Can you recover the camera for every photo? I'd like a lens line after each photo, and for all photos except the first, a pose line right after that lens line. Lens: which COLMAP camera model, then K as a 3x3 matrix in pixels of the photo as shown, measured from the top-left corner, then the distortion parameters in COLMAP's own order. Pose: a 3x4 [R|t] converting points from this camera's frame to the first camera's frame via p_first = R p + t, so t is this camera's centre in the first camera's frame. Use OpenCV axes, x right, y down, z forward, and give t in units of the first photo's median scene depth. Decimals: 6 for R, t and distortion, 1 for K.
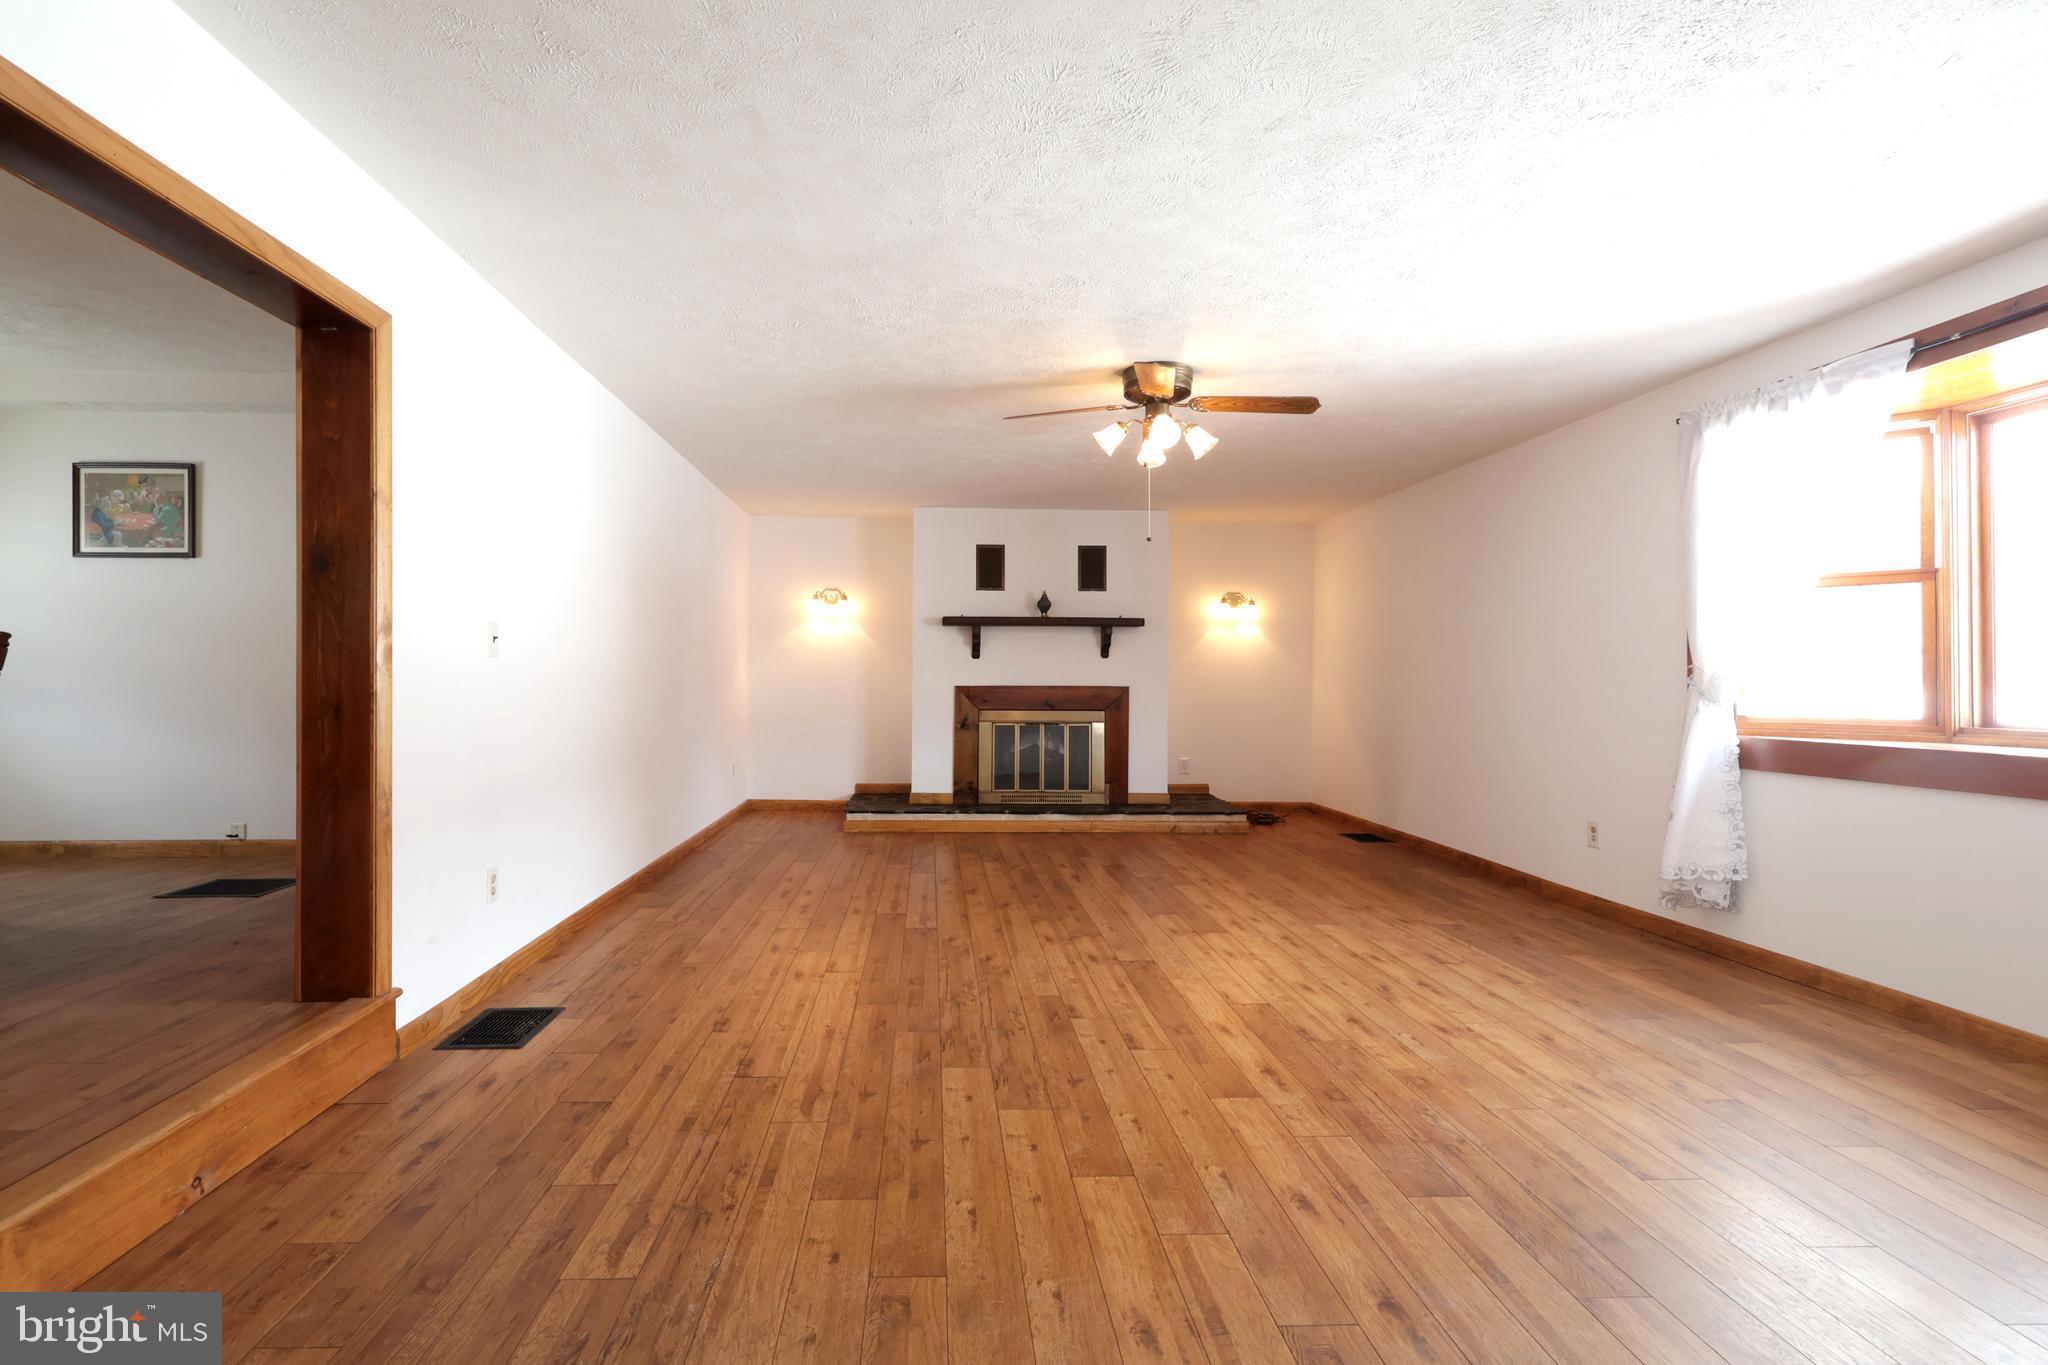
lens RADIAL K [[977.7, 0, 968.4], [0, 977.7, 679.4], [0, 0, 1]] dist [0.000723, -0.000373]
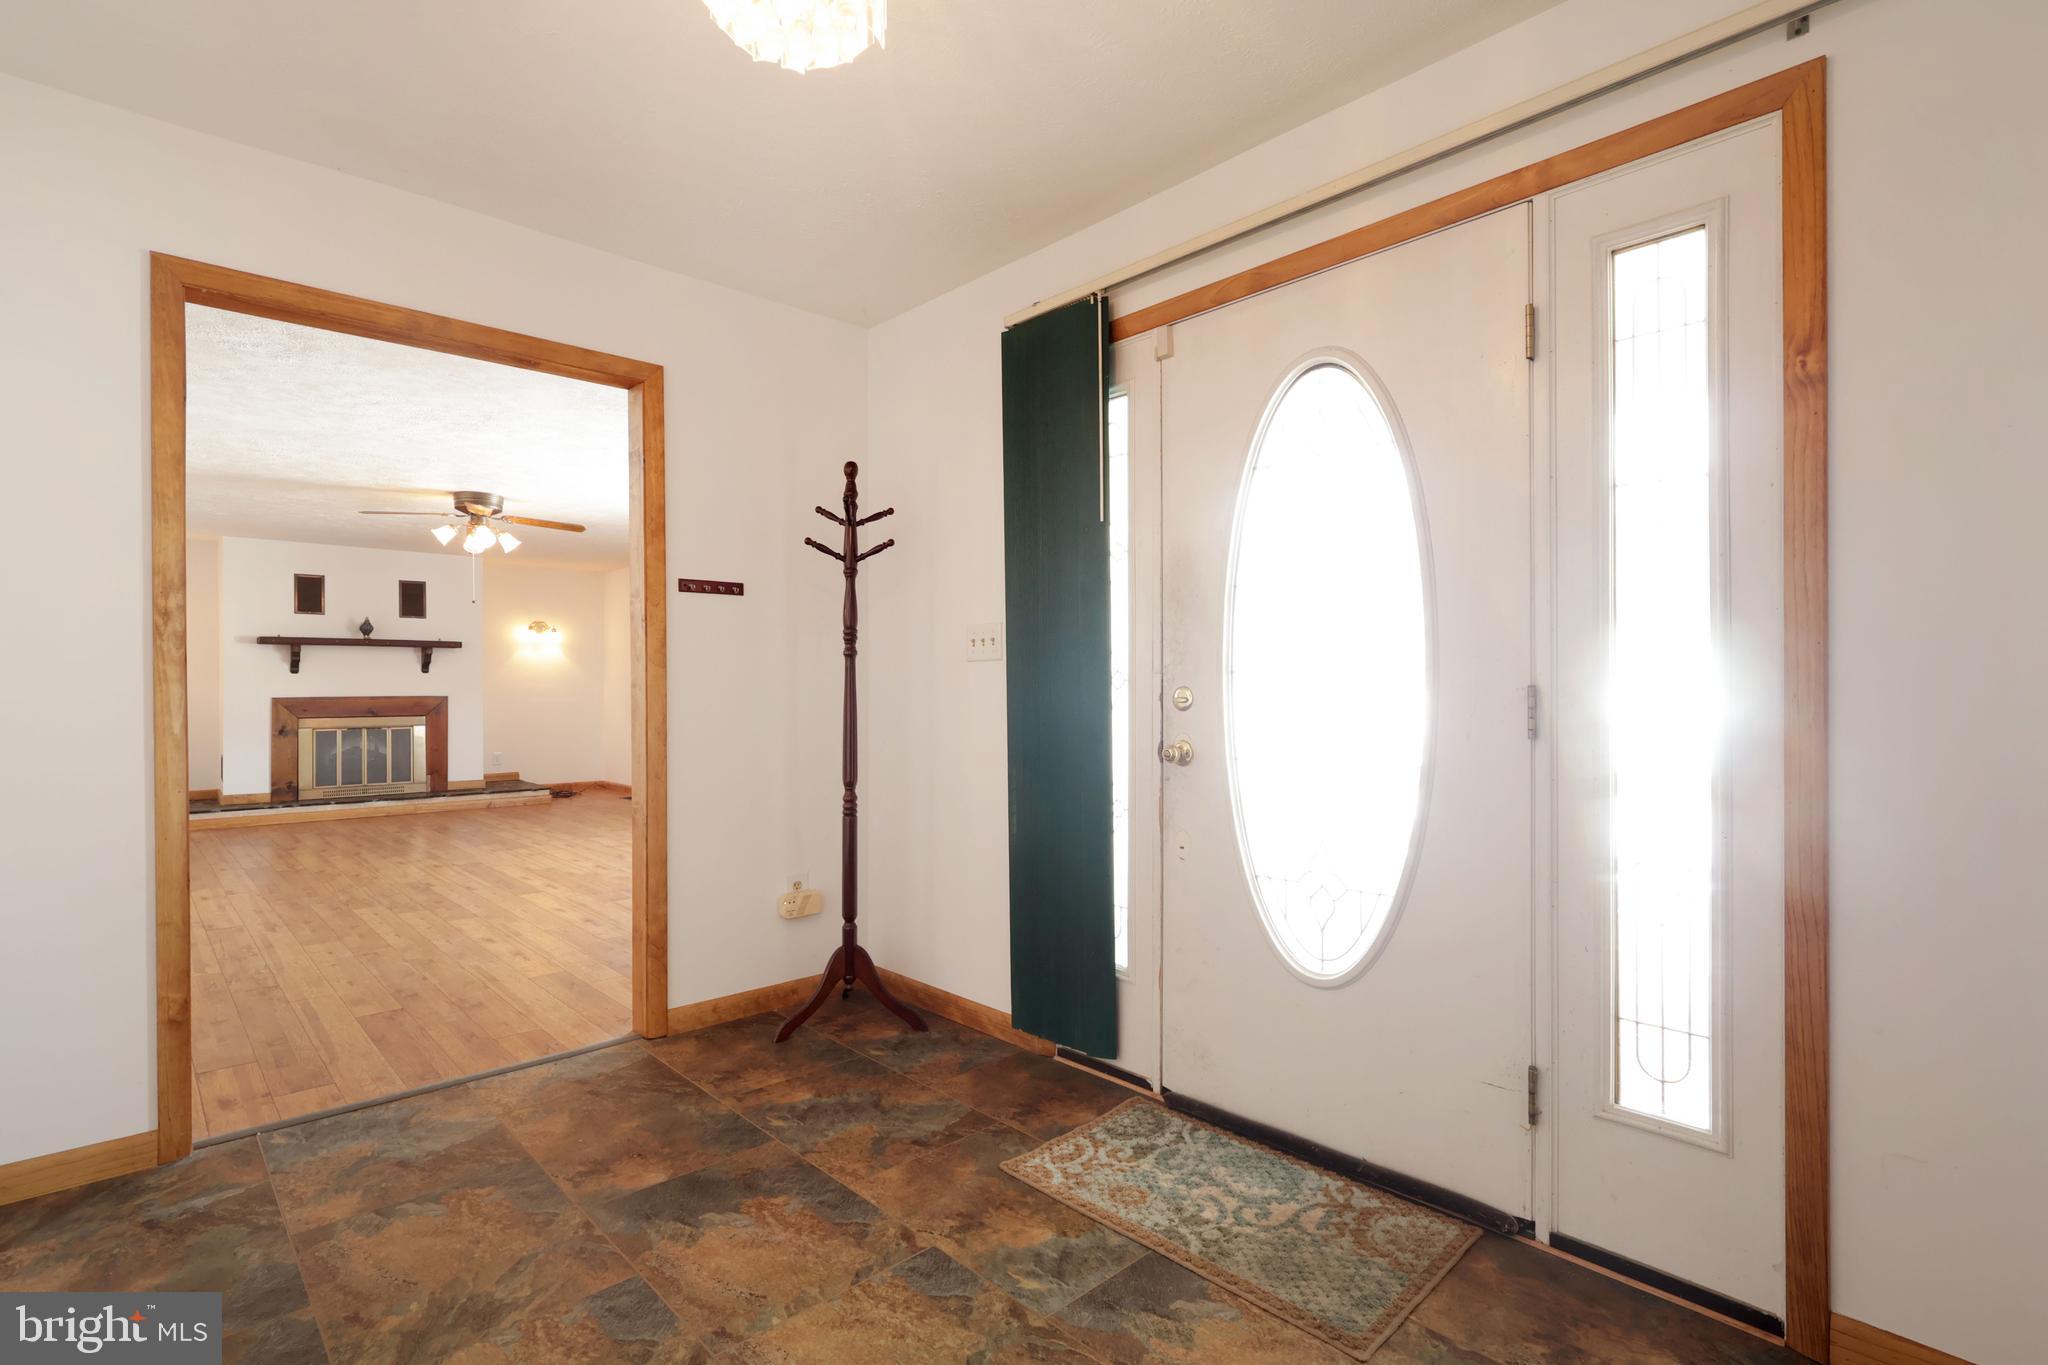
lens RADIAL K [[977.7, 0, 1025.0], [0, 977.7, 685.1], [0, 0, 1]] dist [0.000723, -0.000373]
pose [[0.754477, -0.006865, 0.656290, -0.099620], [0.008543, 0.999963, 0.000639, -0.001161], [-0.656271, 0.005125, 0.754508, -0.426919]]
